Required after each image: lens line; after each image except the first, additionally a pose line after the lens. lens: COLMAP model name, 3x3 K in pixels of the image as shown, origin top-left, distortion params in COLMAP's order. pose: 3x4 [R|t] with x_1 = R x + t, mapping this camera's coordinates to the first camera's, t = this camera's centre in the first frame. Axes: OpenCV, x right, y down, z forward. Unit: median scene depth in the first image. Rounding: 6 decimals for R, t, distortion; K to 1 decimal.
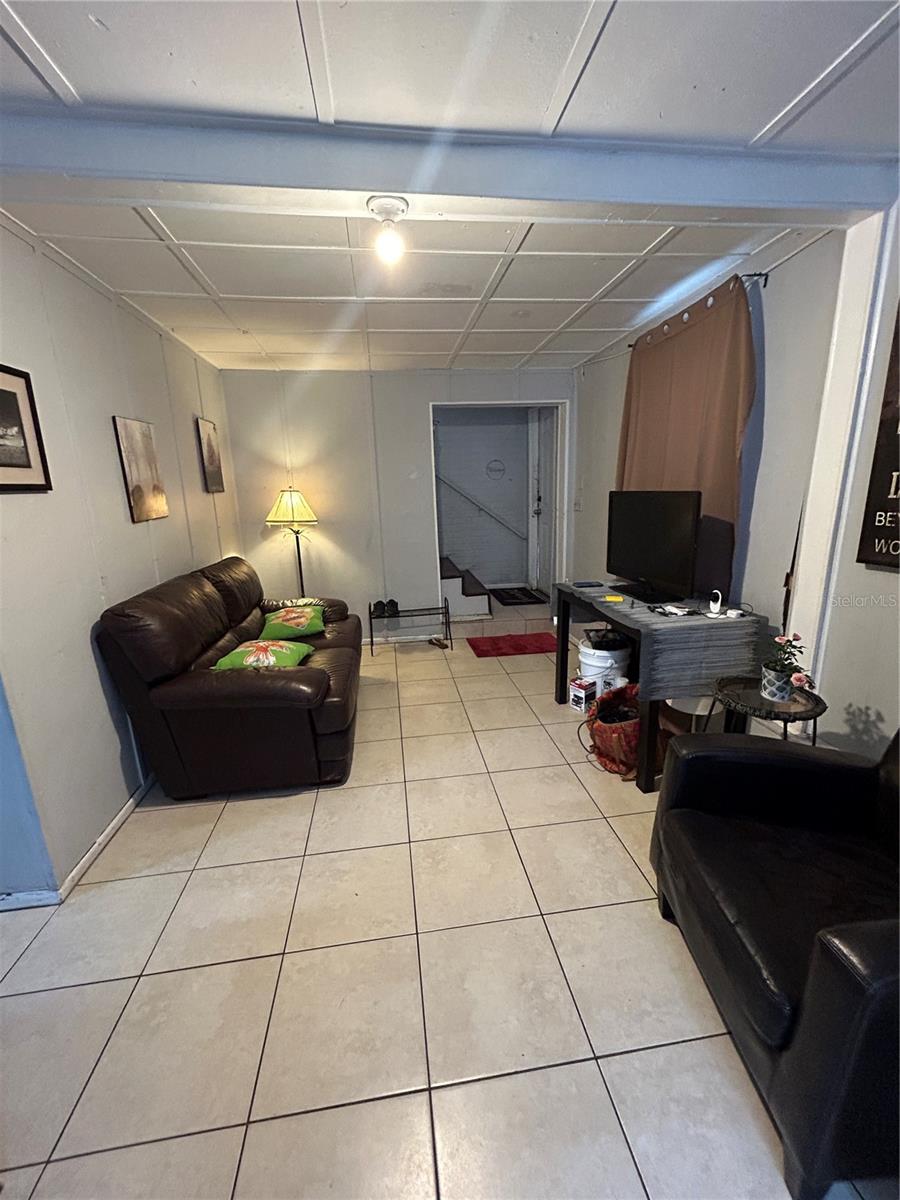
lens RADIAL K [[485.0, 0, 452.3], [0, 485.0, 598.7], [0, 0, 1]] dist [0.009543, -0.000083]
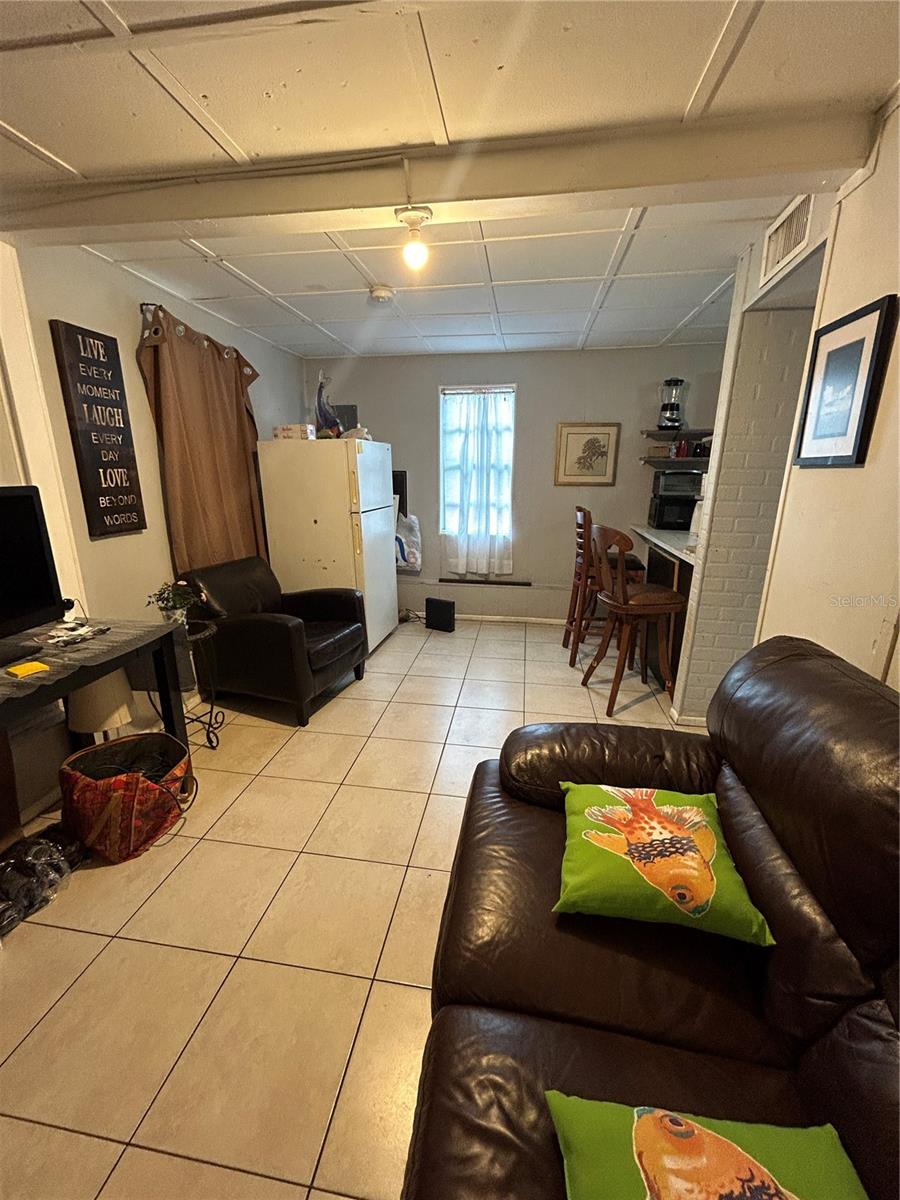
lens RADIAL K [[485.0, 0, 452.3], [0, 485.0, 598.7], [0, 0, 1]] dist [0.009543, -0.000083]
pose [[-0.955414, -0.051834, 0.290686, -0.387965], [0.092701, 0.882040, 0.461965, -0.355543], [-0.280342, 0.468315, -0.837908, 1.527691]]
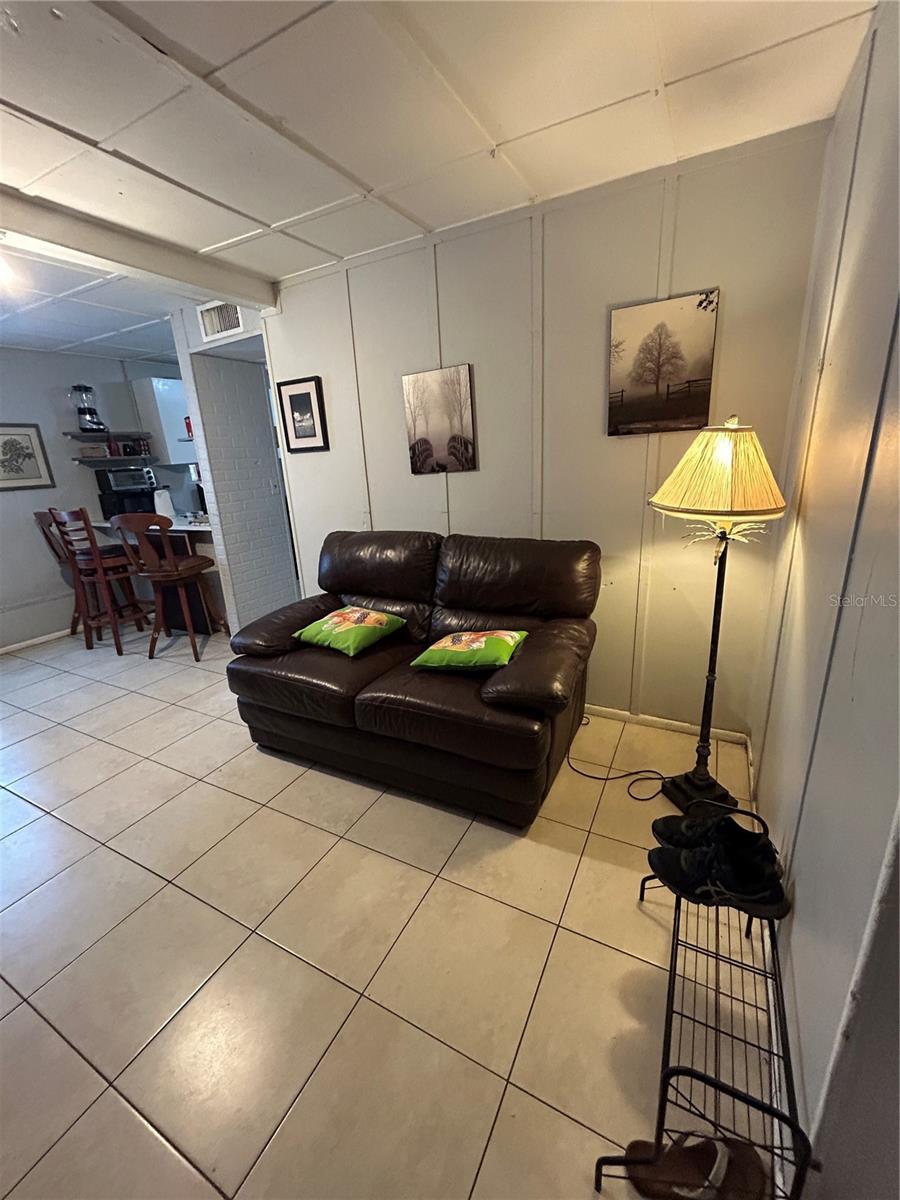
lens RADIAL K [[485.0, 0, 452.3], [0, 485.0, 598.7], [0, 0, 1]] dist [0.009543, -0.000083]
pose [[-0.581289, 0.297463, -0.757376, 0.249116], [-0.116517, 0.890763, 0.439279, -0.437111], [0.805312, 0.343595, -0.483131, 1.863156]]
